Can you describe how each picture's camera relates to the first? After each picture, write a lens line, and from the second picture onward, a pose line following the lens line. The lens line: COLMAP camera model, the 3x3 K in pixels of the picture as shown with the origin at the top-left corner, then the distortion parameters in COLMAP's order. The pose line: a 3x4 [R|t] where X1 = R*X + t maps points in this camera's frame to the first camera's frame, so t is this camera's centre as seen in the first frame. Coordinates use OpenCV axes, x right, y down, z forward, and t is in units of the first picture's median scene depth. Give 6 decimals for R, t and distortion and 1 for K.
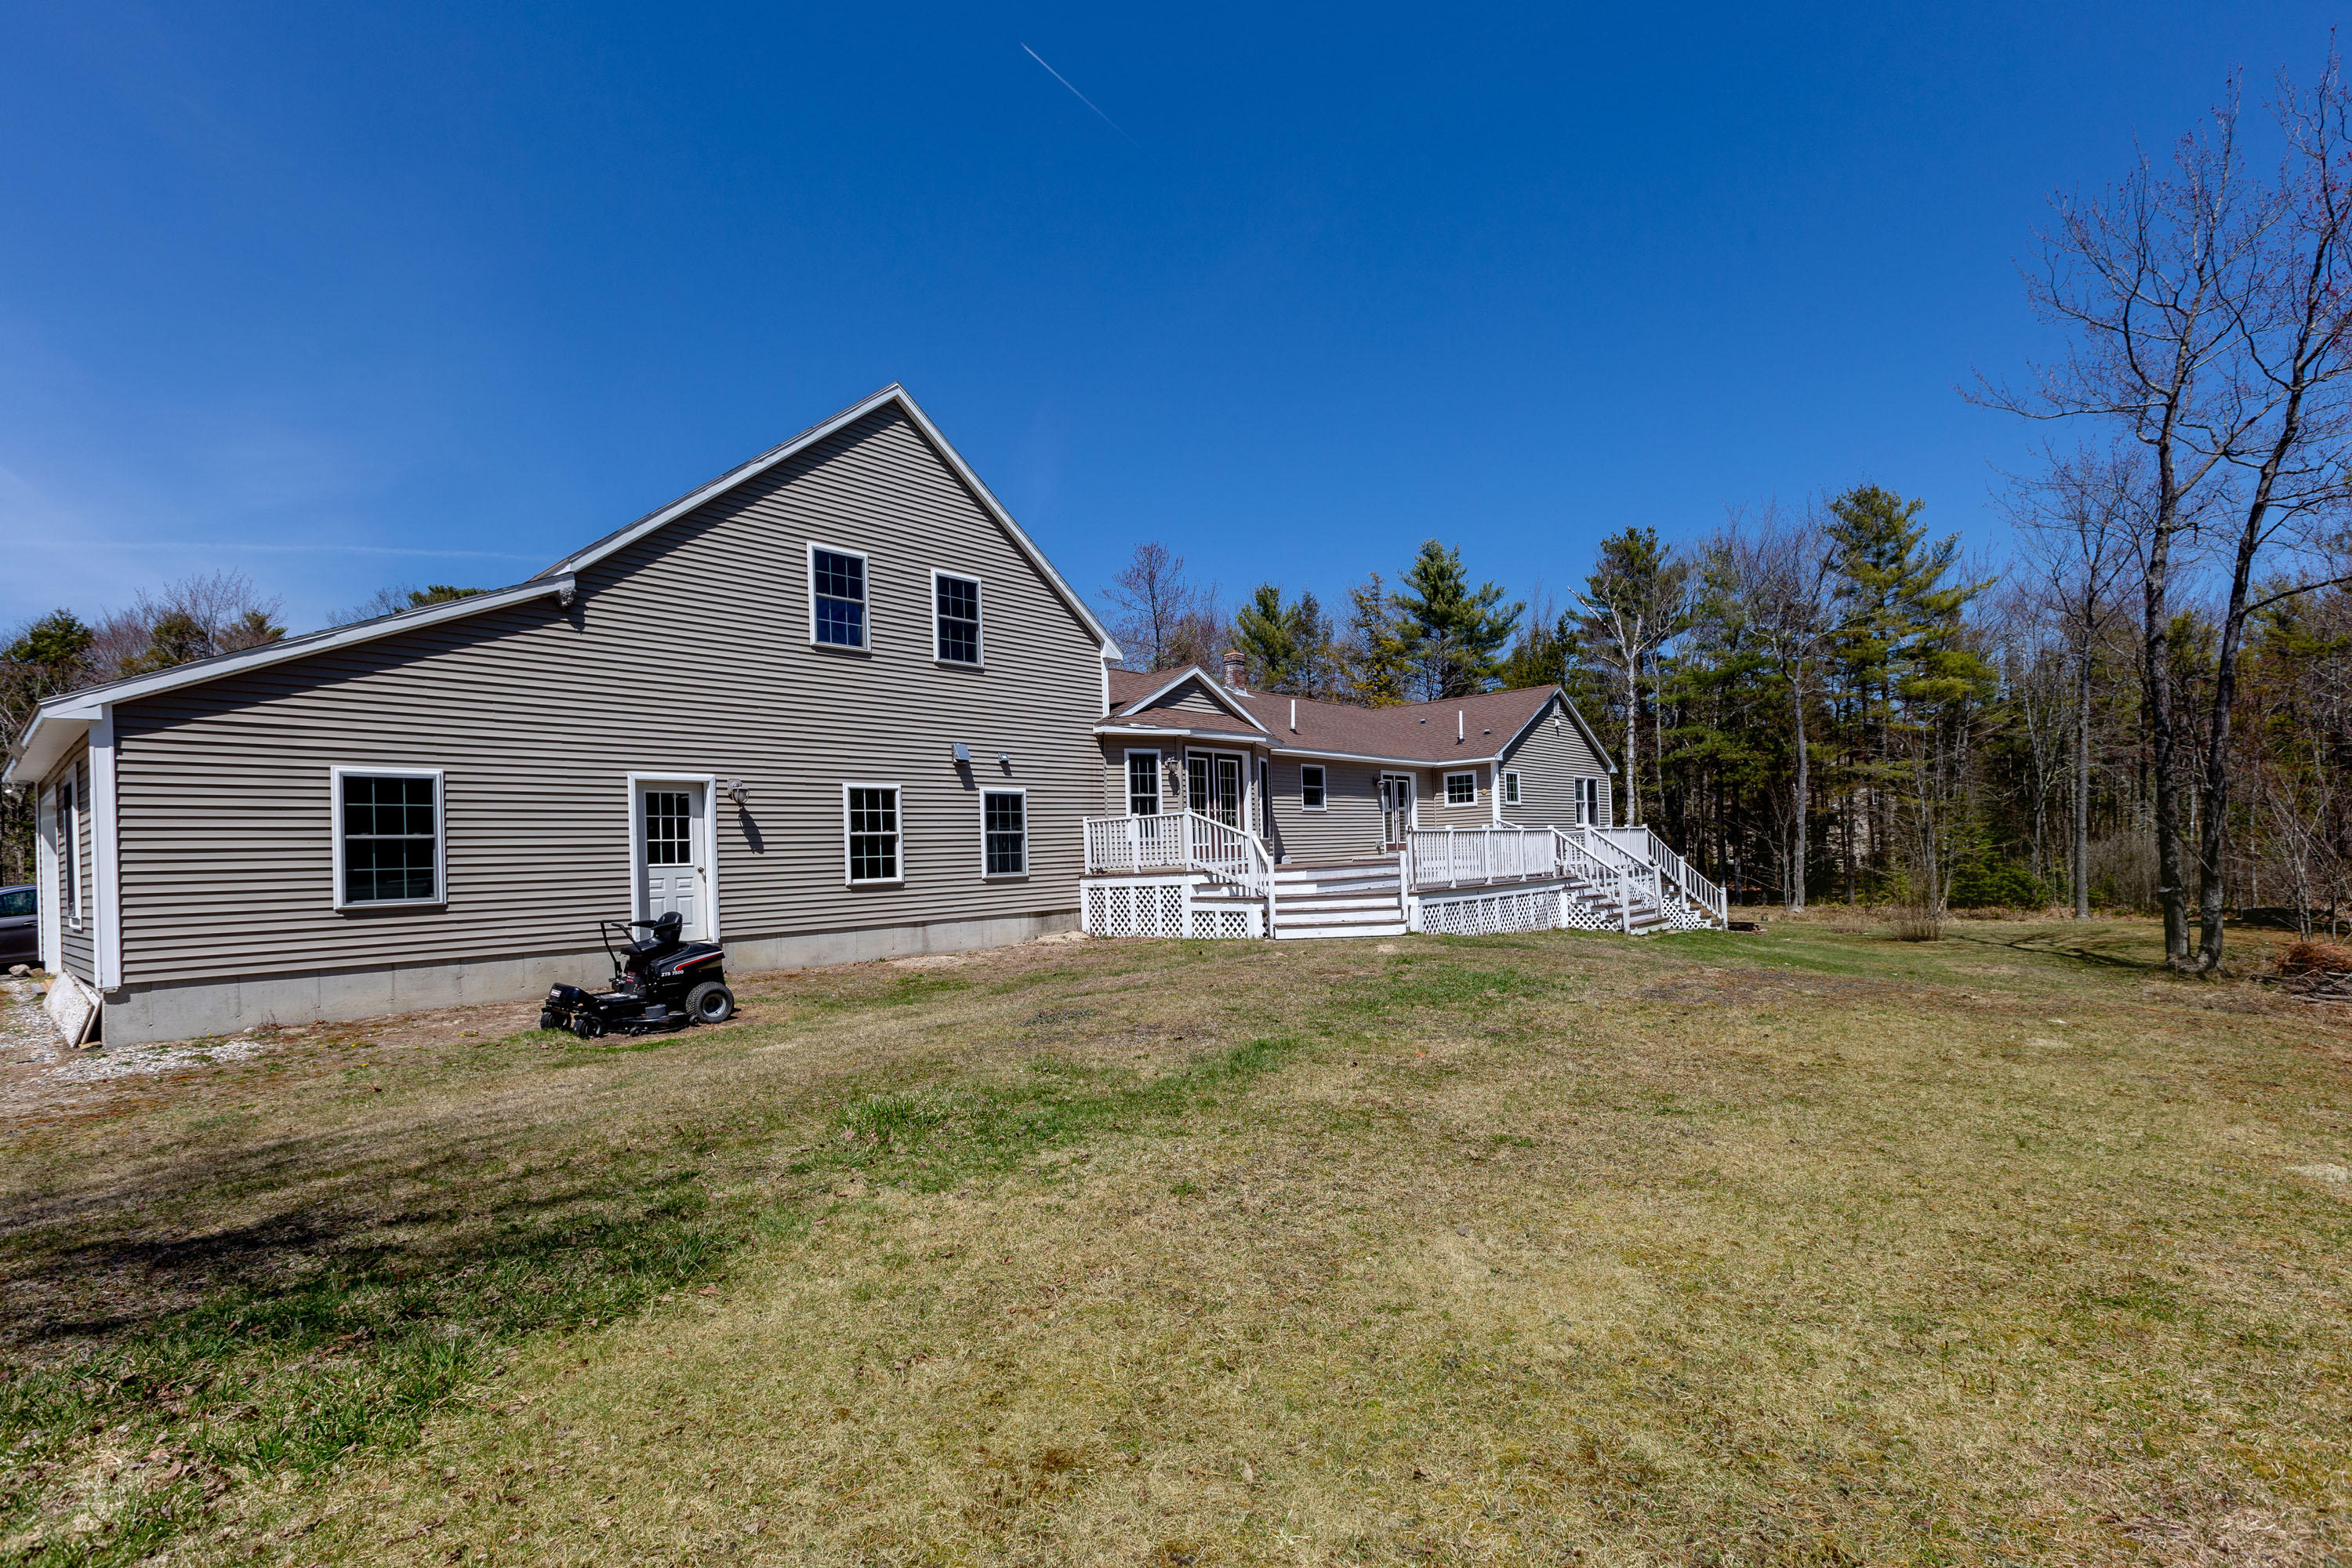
lens RADIAL K [[1082.9, 0, 1172.6], [0, 1082.9, 833.2], [0, 0, 1]] dist [0.000622, 0.000049]
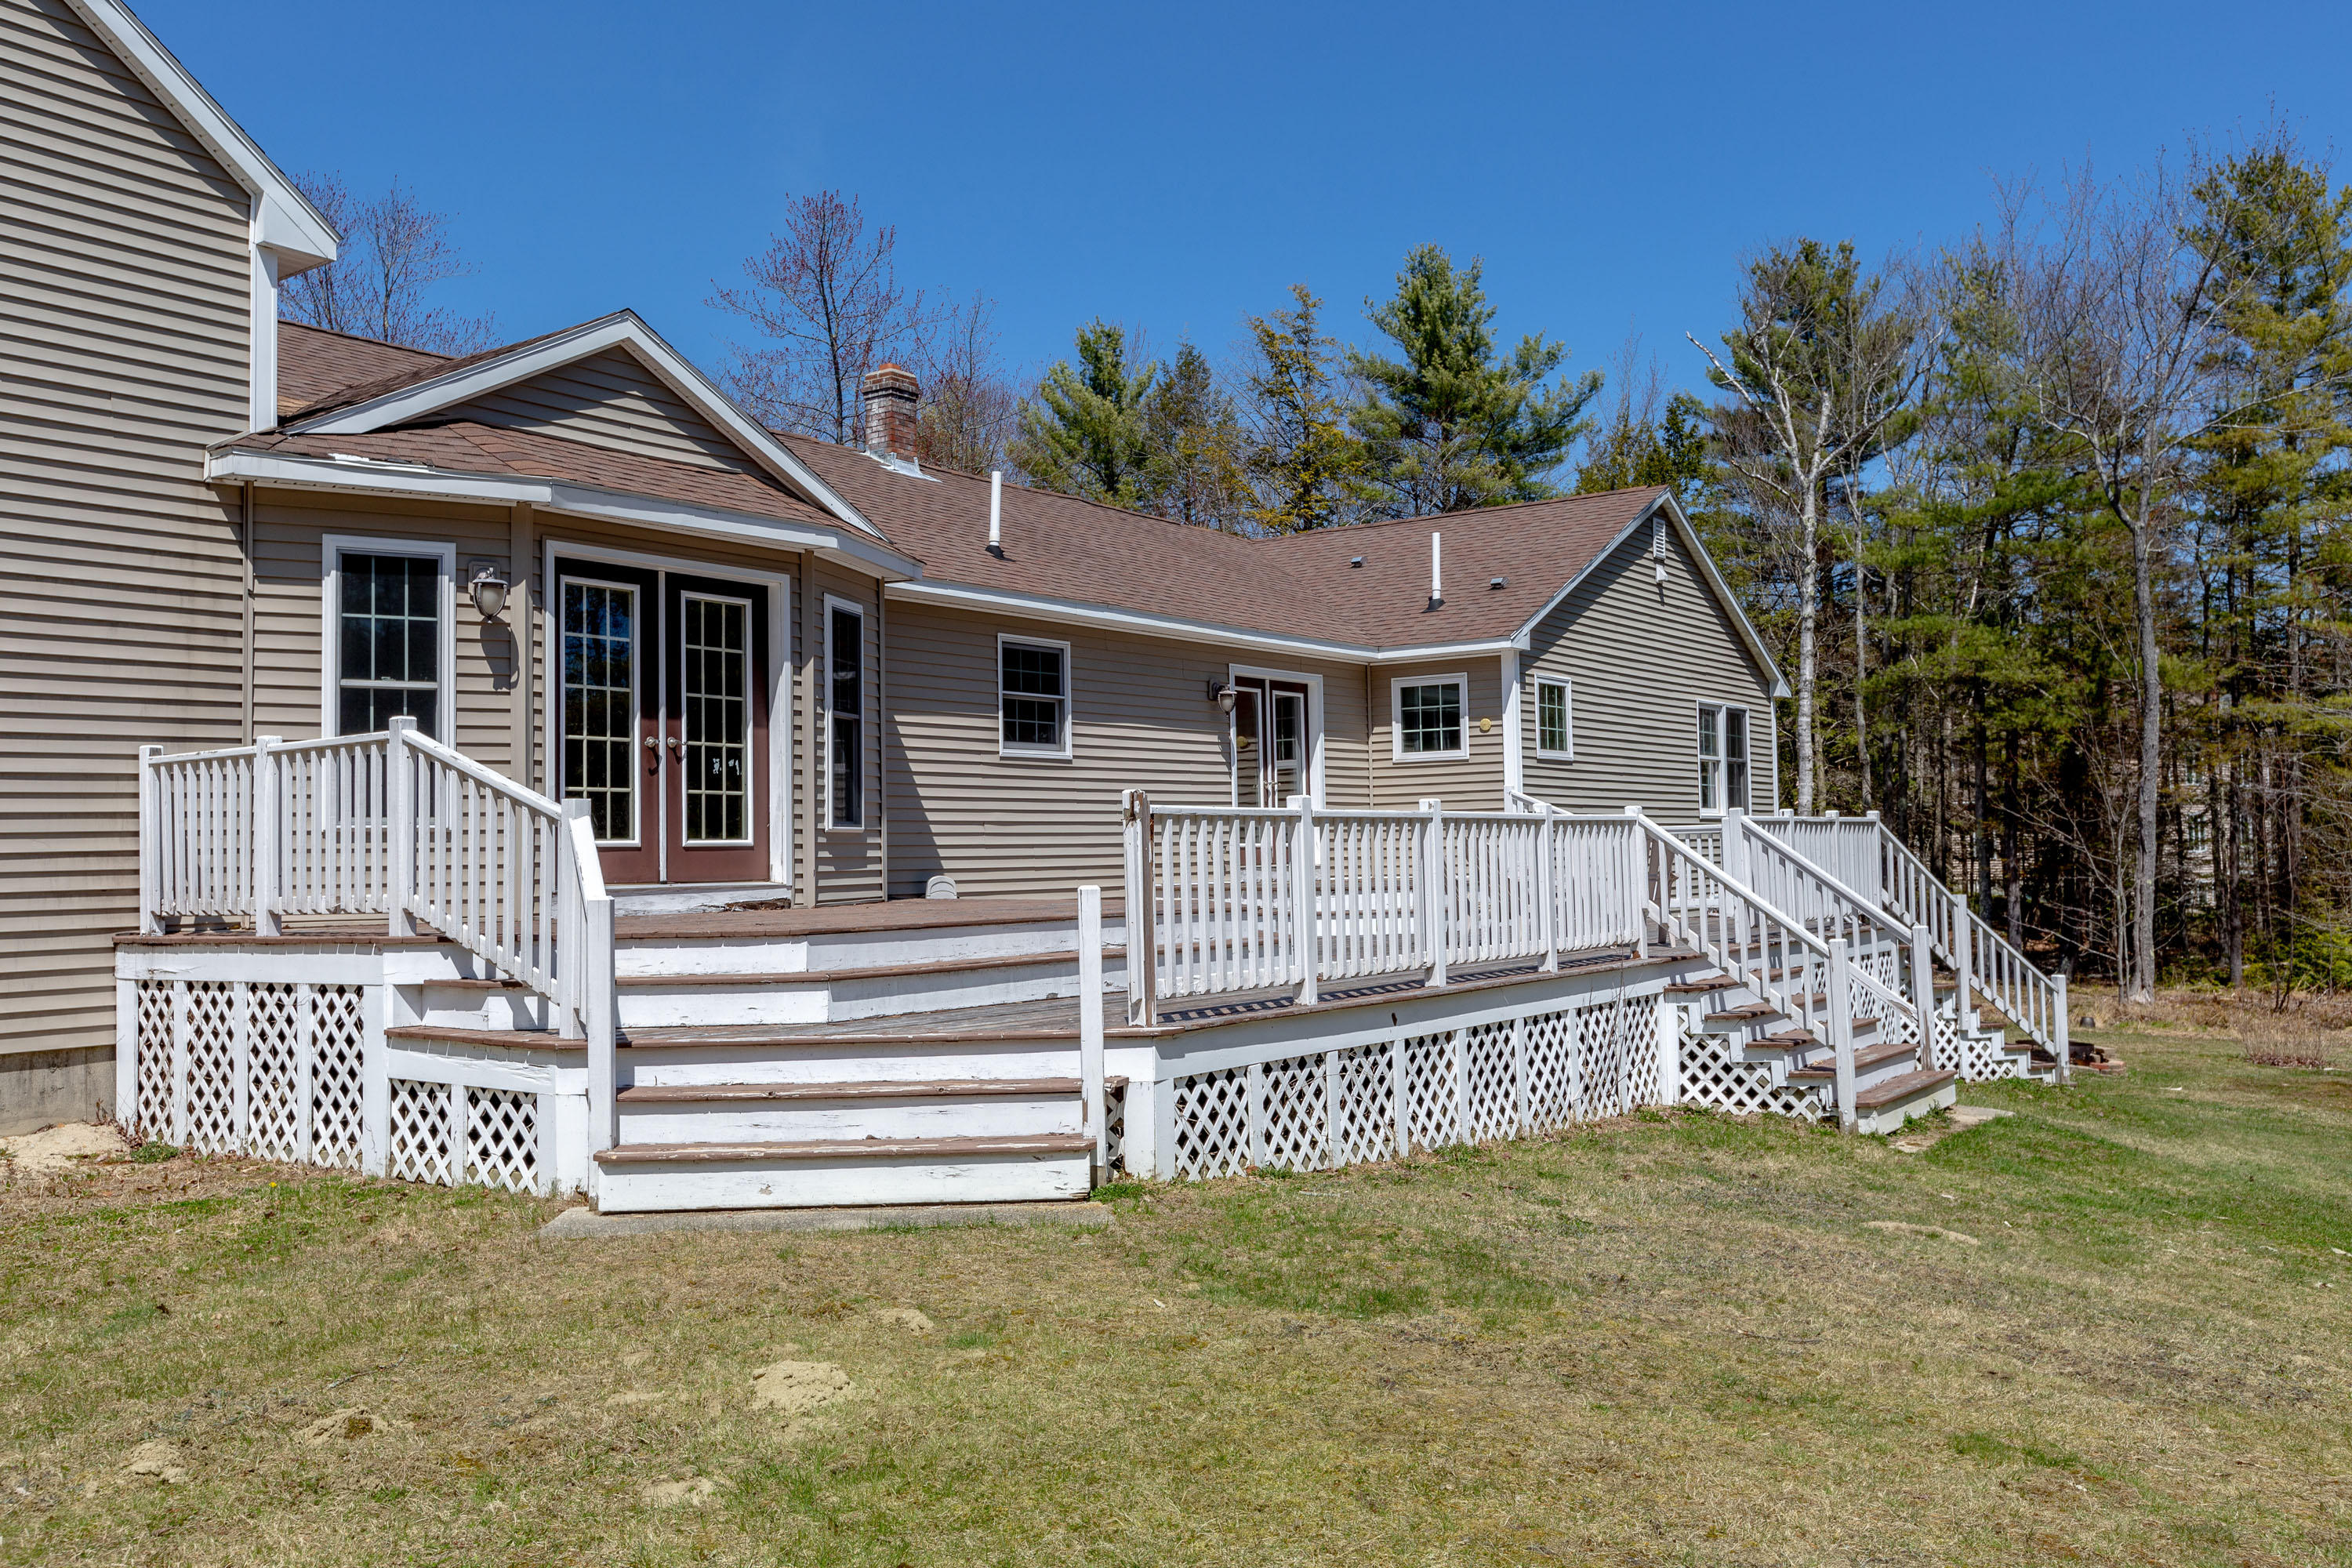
lens RADIAL K [[1952.4, 0, 1176.0], [0, 1952.4, 784.0], [0, 0, 1]] dist [-0.007835, -0.001888]
pose [[0.995075, 0.020791, 0.096925, 0.104884], [-0.019017, 0.999635, -0.019193, 0.000477], [-0.097288, 0.017256, 0.995107, 0.288924]]
